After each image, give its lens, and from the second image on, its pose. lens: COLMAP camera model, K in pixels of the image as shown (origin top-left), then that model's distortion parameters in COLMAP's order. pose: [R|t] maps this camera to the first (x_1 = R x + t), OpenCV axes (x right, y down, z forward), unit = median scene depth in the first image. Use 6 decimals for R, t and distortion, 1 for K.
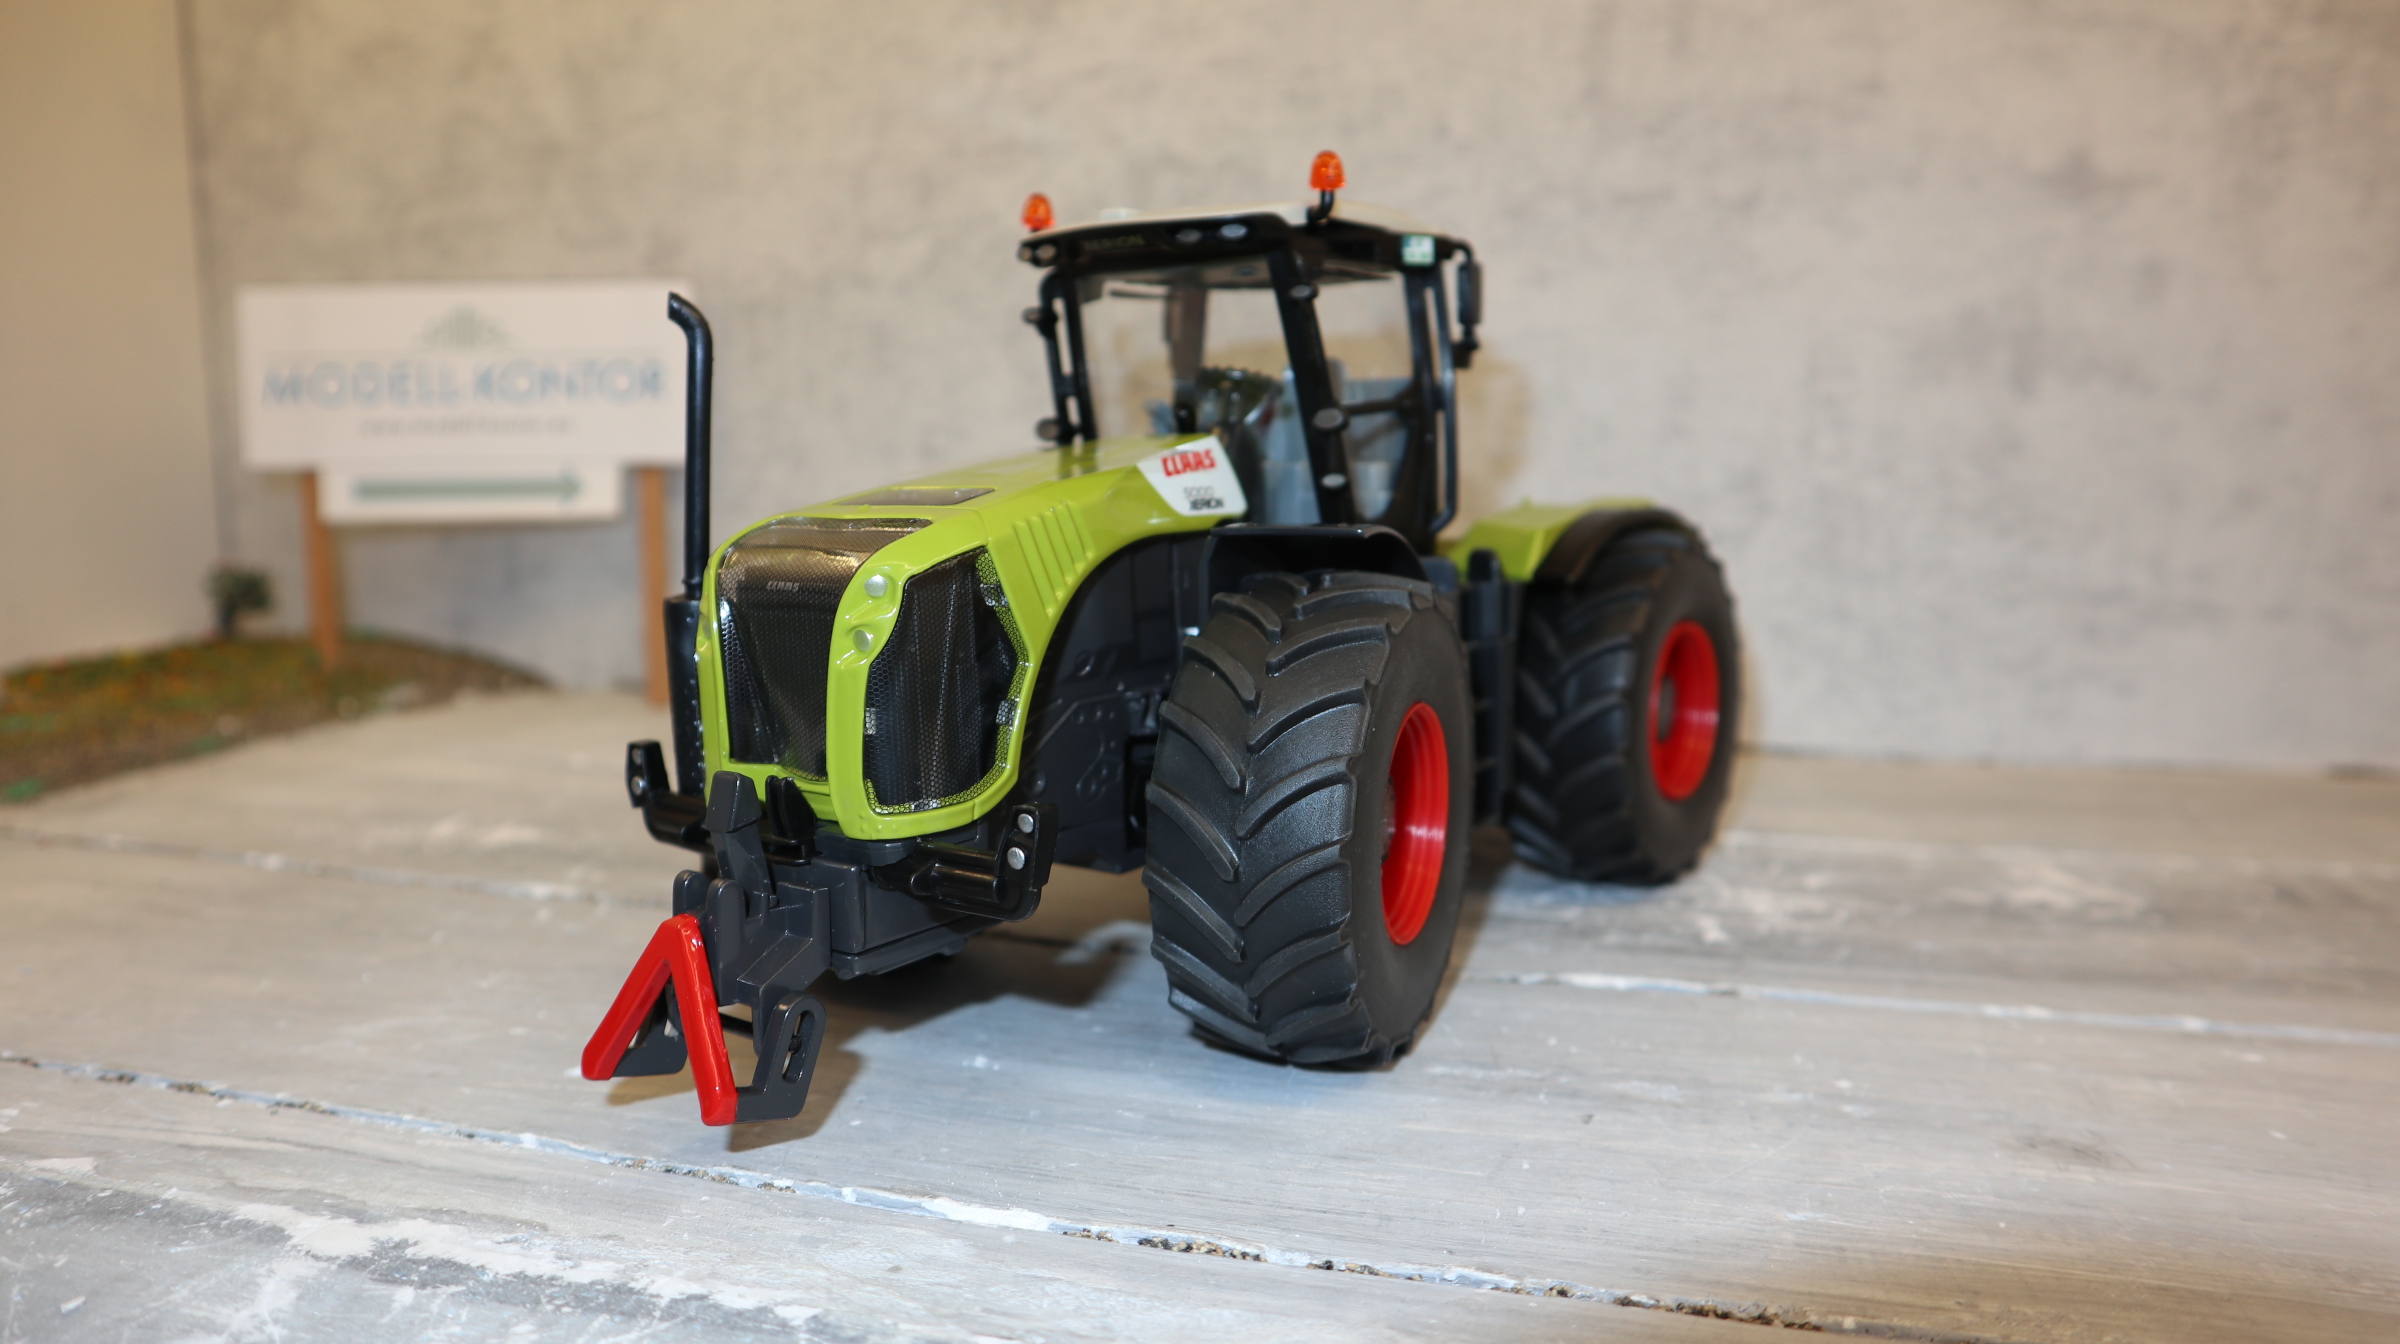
lens RADIAL K [[1641.0, 0, 1161.9], [0, 1641.0, 683.1], [0, 0, 1]] dist [-0.097494, 0.068856]
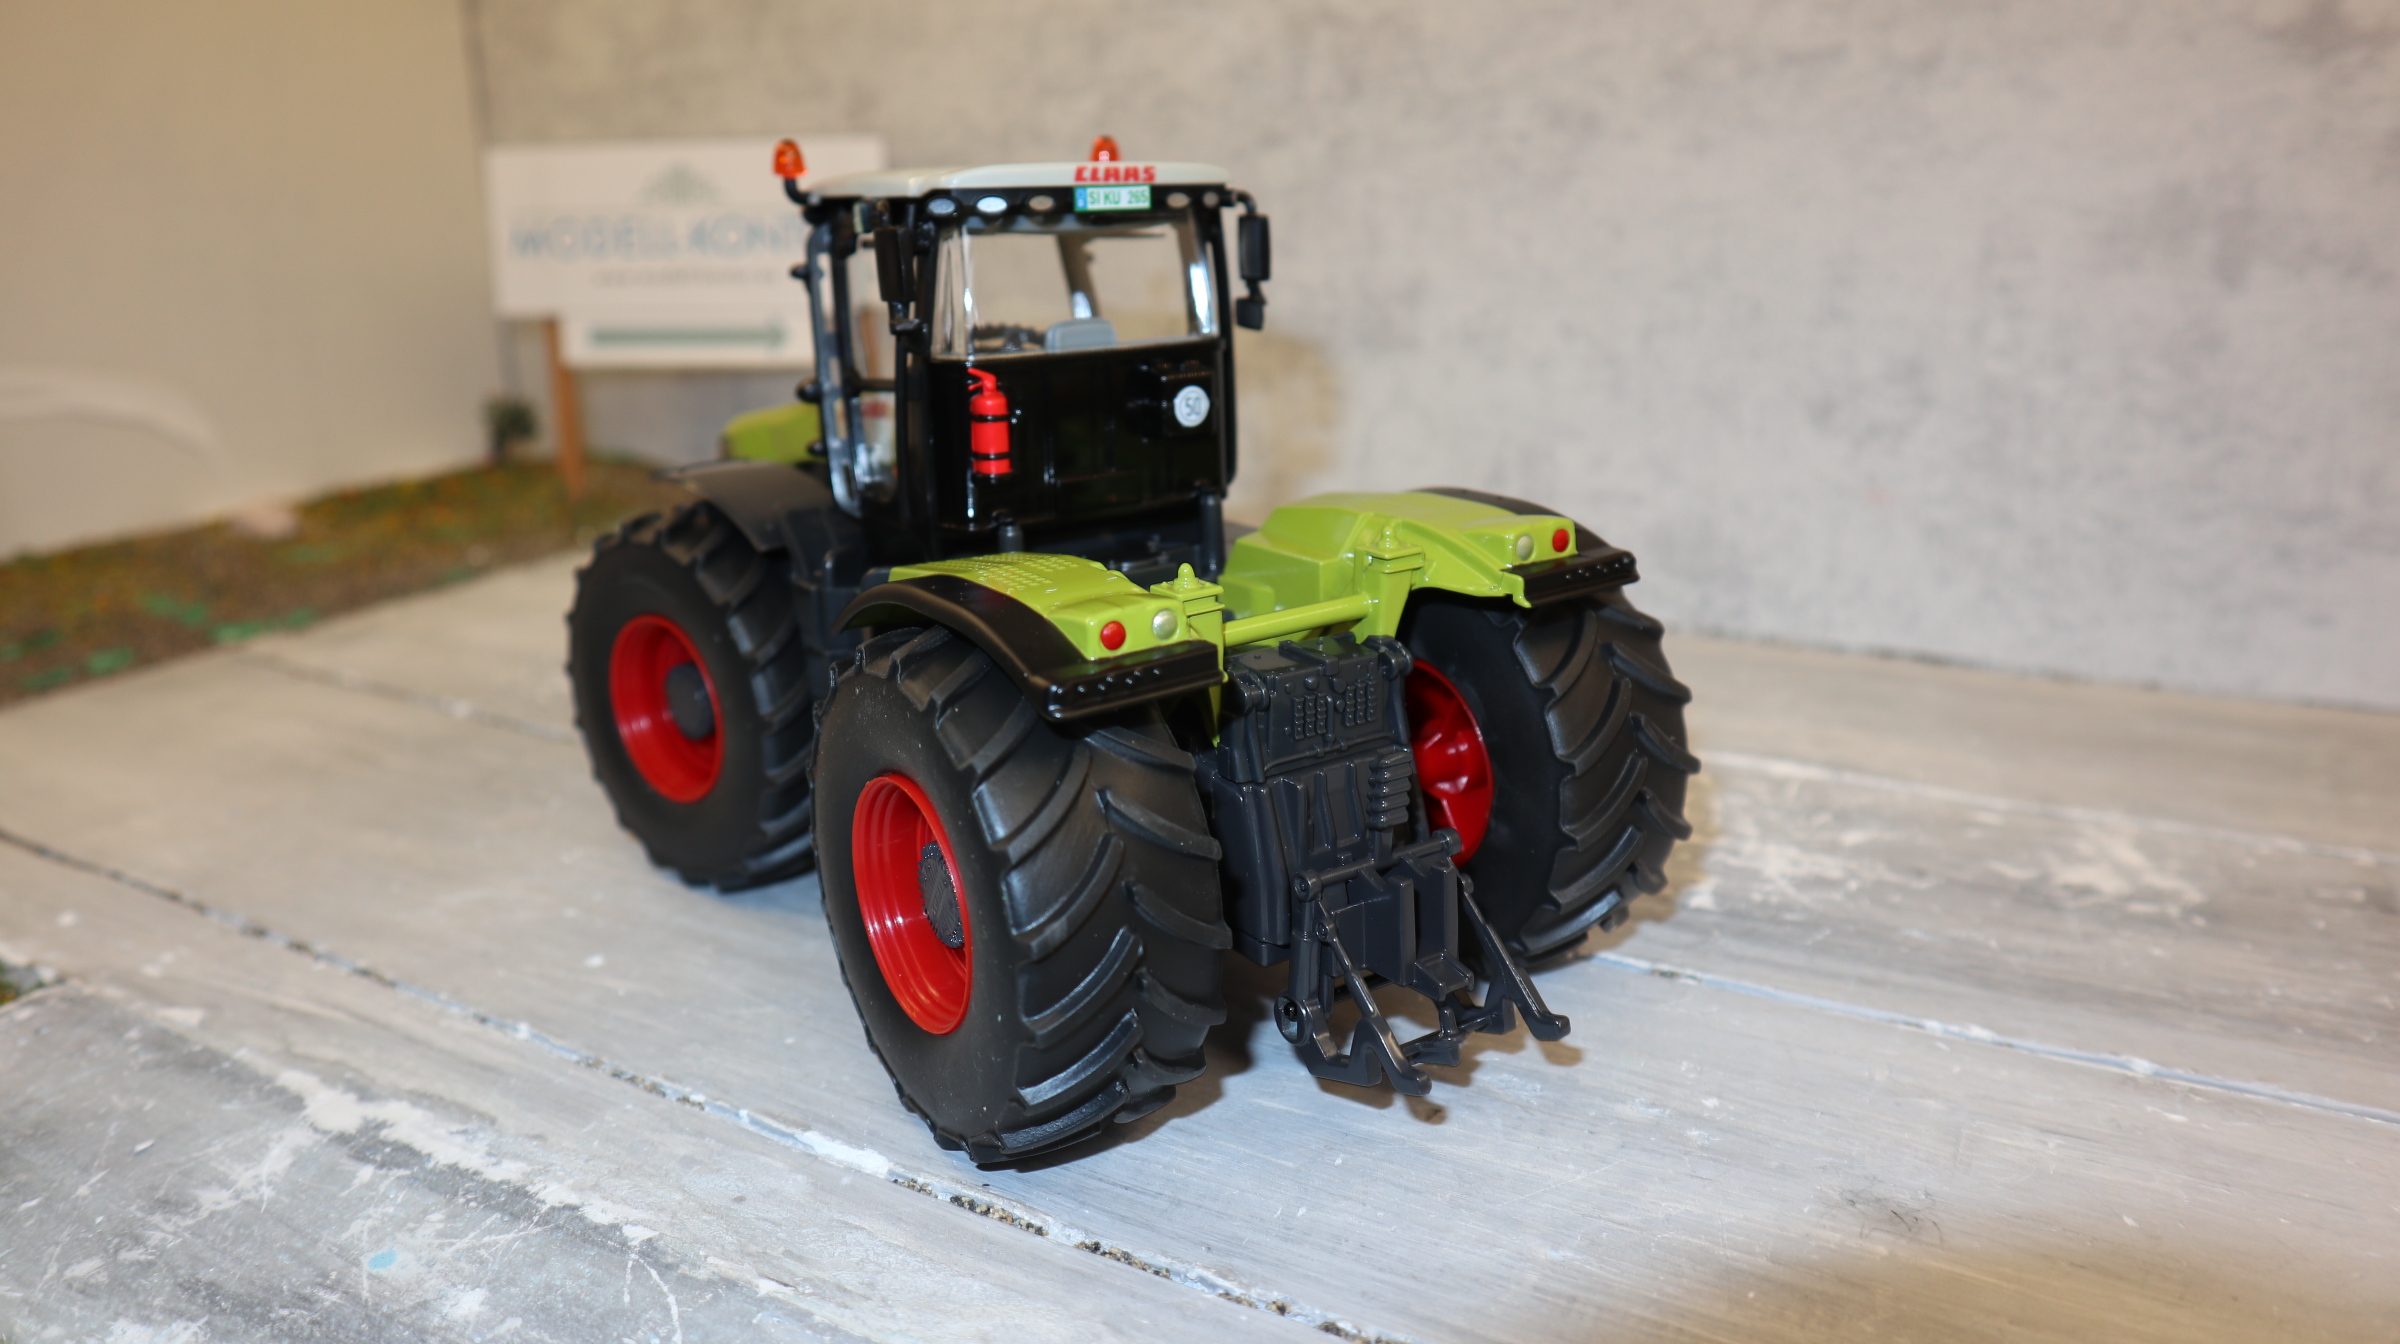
lens RADIAL K [[1656.5, 0, 1184.7], [0, 1656.5, 623.2], [0, 0, 1]] dist [-0.100059, 0.059625]
pose [[0.977033, 0.046821, -0.207880, 0.336177], [-0.022724, 0.992892, 0.116829, -0.173097], [0.211872, -0.109422, 0.971152, -0.015407]]
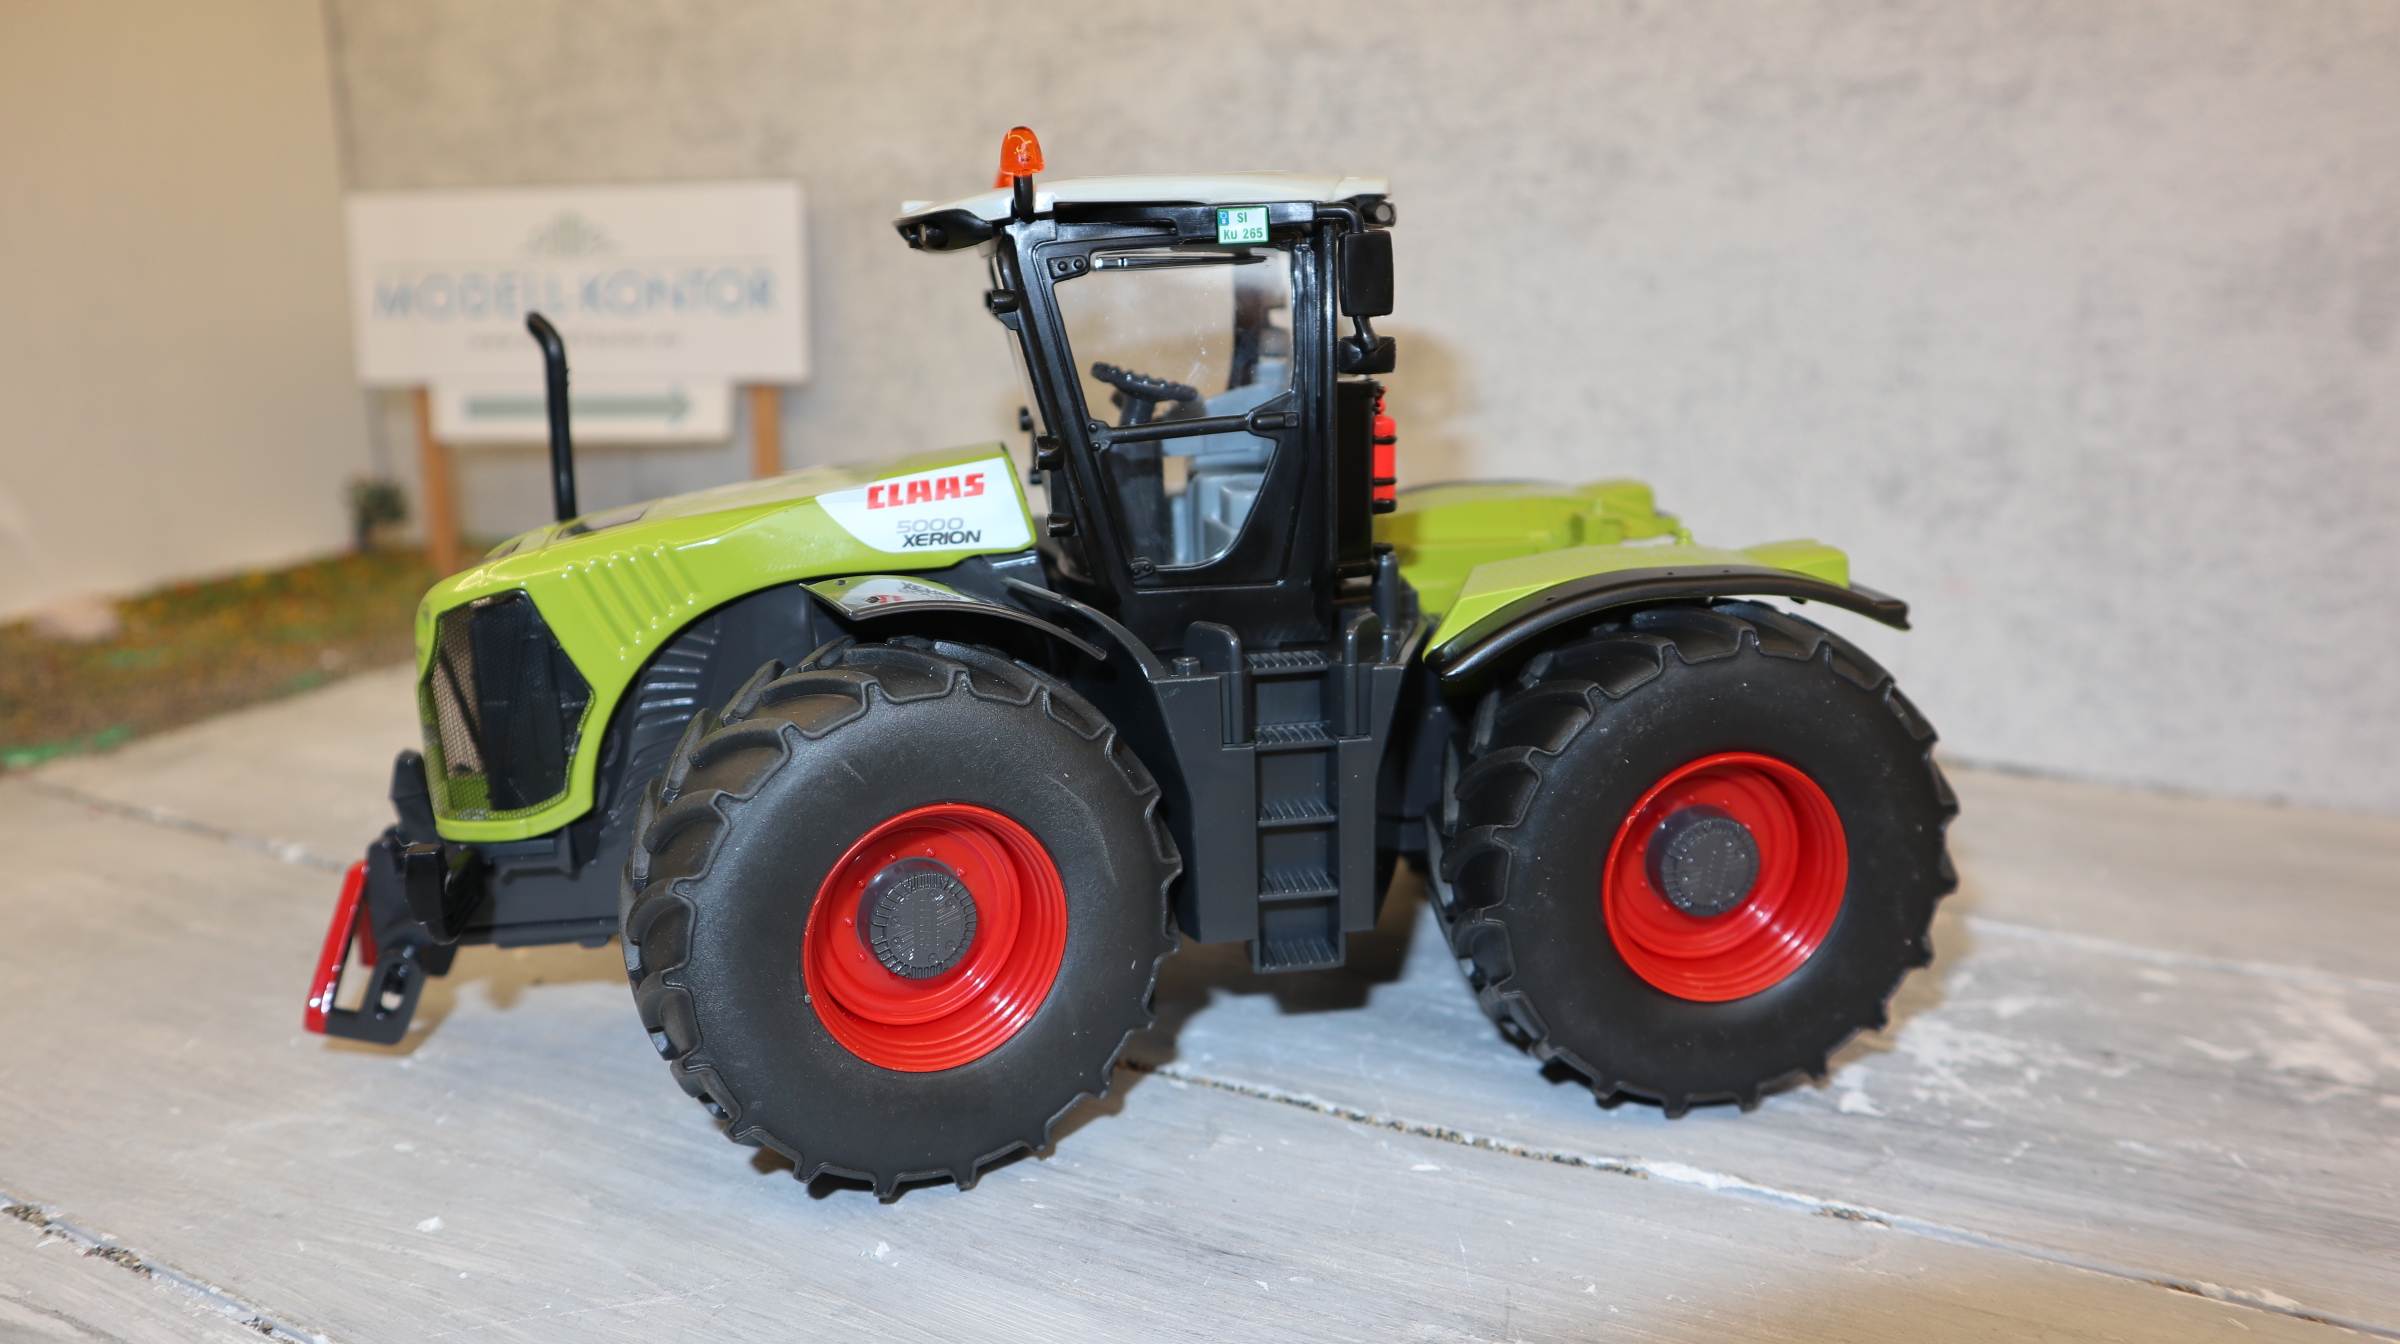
lens RADIAL K [[1630.5, 0, 1200.0], [0, 1630.5, 672.0], [0, 0, 1]] dist [-0.106387, 0.068628]
pose [[0.988650, 0.034830, -0.146145, 0.191104], [-0.020503, 0.994934, 0.098413, -0.174184], [0.148832, -0.094300, 0.984356, 0.308045]]
